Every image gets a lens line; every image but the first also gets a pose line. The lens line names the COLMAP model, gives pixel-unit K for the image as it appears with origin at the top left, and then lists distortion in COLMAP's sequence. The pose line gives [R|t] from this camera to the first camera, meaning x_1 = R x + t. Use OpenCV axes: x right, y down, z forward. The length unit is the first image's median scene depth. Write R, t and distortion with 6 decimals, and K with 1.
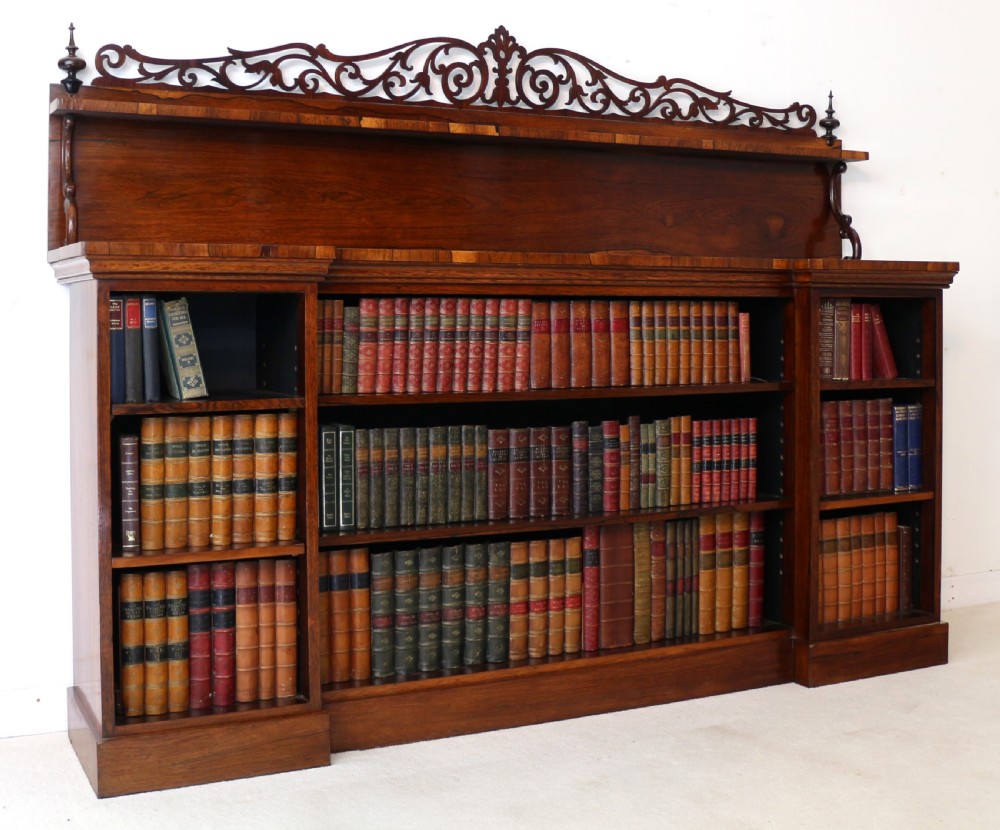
lens RADIAL K [[1380.7, 0, 600.9], [0, 1380.7, 298.3], [0, 0, 1]] dist [-0.137363, 0.000000]
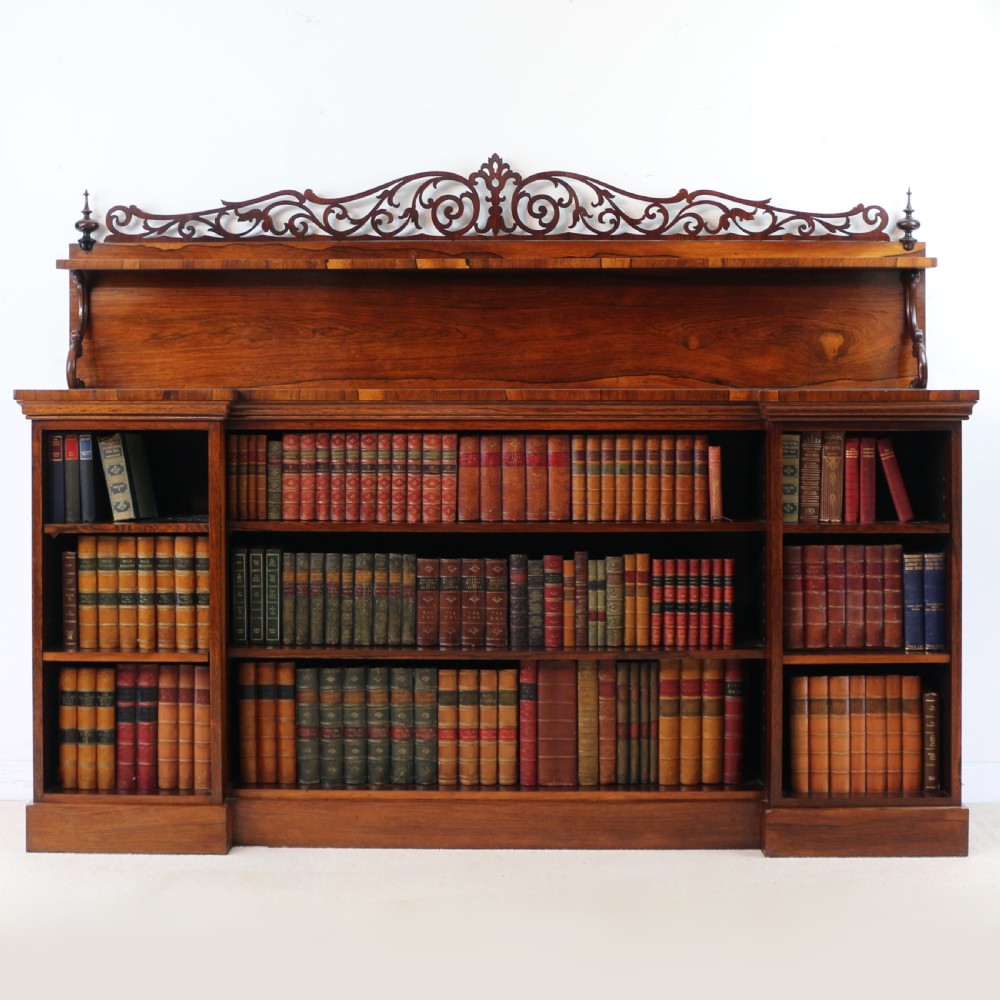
lens RADIAL K [[1689.9, 0, 481.9], [0, 1689.9, 365.6], [0, 0, 1]] dist [-0.105199, 0.000000]
pose [[0.866707, -0.004748, -0.498795, 0.564529], [0.004941, 0.999987, -0.000932, -0.046135], [0.498793, -0.001657, 0.866720, -0.073300]]
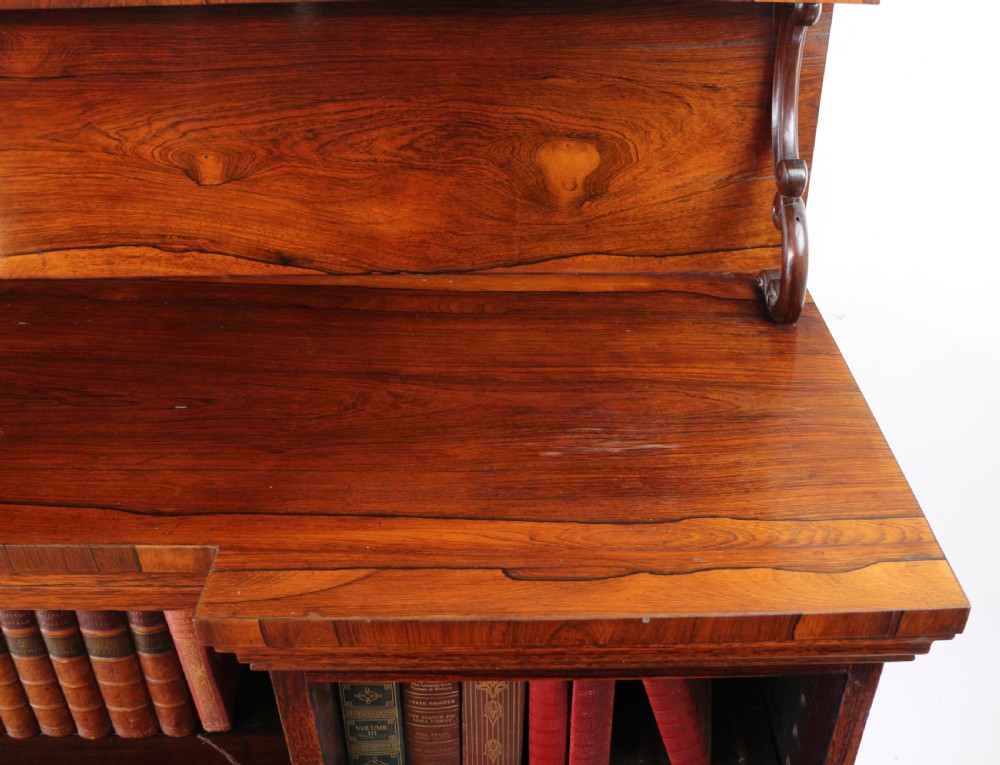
lens RADIAL K [[1008.3, 0, 551.7], [0, 1008.3, 384.7], [0, 0, 1]] dist [-0.122158, 0.000000]
pose [[0.888649, 0.252344, -0.382917, 0.276458], [-0.005131, 0.840410, 0.541927, -0.170516], [0.458559, -0.479618, 0.748124, 0.932565]]
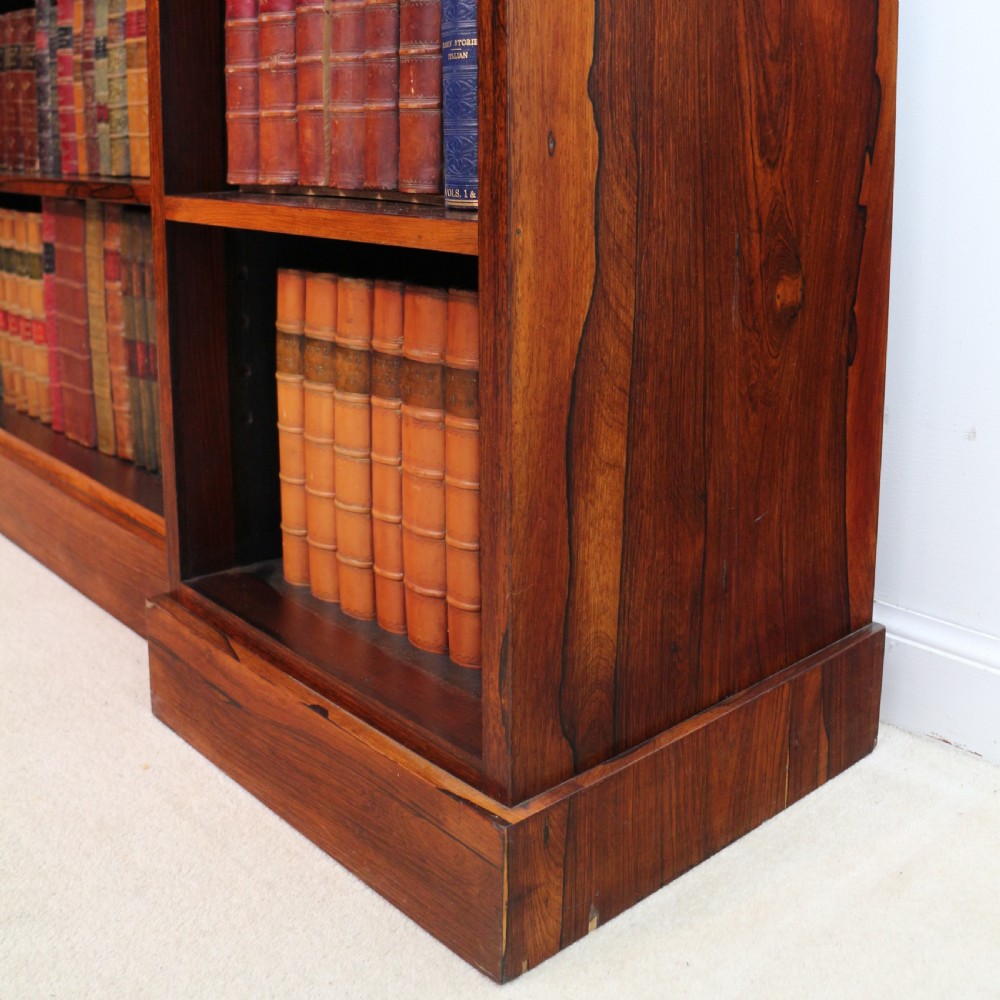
lens RADIAL K [[1235.8, 0, 523.0], [0, 1235.8, 322.5], [0, 0, 1]] dist [-0.190264, 0.000000]
pose [[0.239166, 0.156775, -0.958239, 0.473948], [0.004406, 0.986694, 0.162530, 0.137286], [0.970969, -0.043093, 0.235292, 1.050523]]
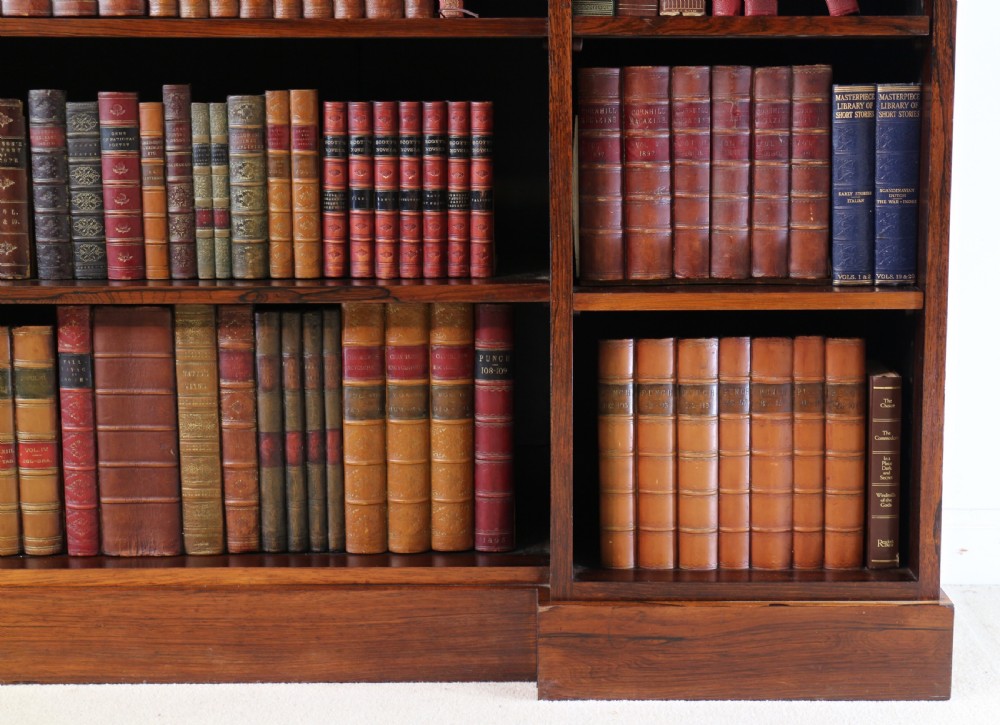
lens RADIAL K [[1920.0, 0, 572.9], [0, 1920.0, 392.0], [0, 0, 1]] dist [0.058108, 0.000000]
pose [[0.881672, 0.078812, -0.465234, 0.466095], [0.004102, 0.984636, 0.174573, 0.074750], [0.471844, -0.155825, 0.867803, 0.473645]]
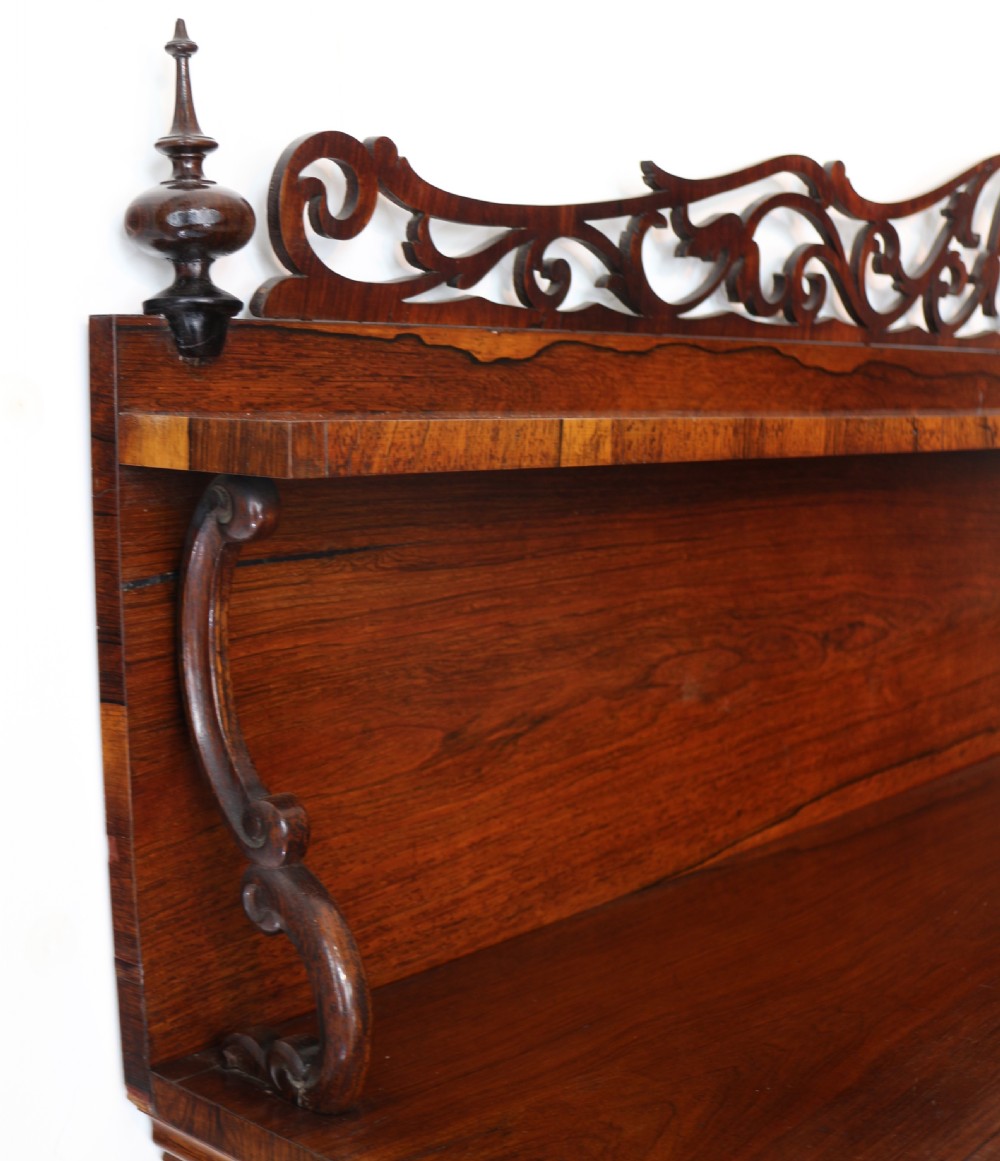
lens RADIAL K [[1549.4, 0, 503.7], [0, 1549.4, 662.9], [0, 0, 1]] dist [-0.104352, 0.000000]
pose [[0.949386, -0.060804, 0.308171, -0.387137], [0.007734, 0.985313, 0.170582, -0.132612], [-0.314017, -0.159565, 0.935913, 0.676110]]
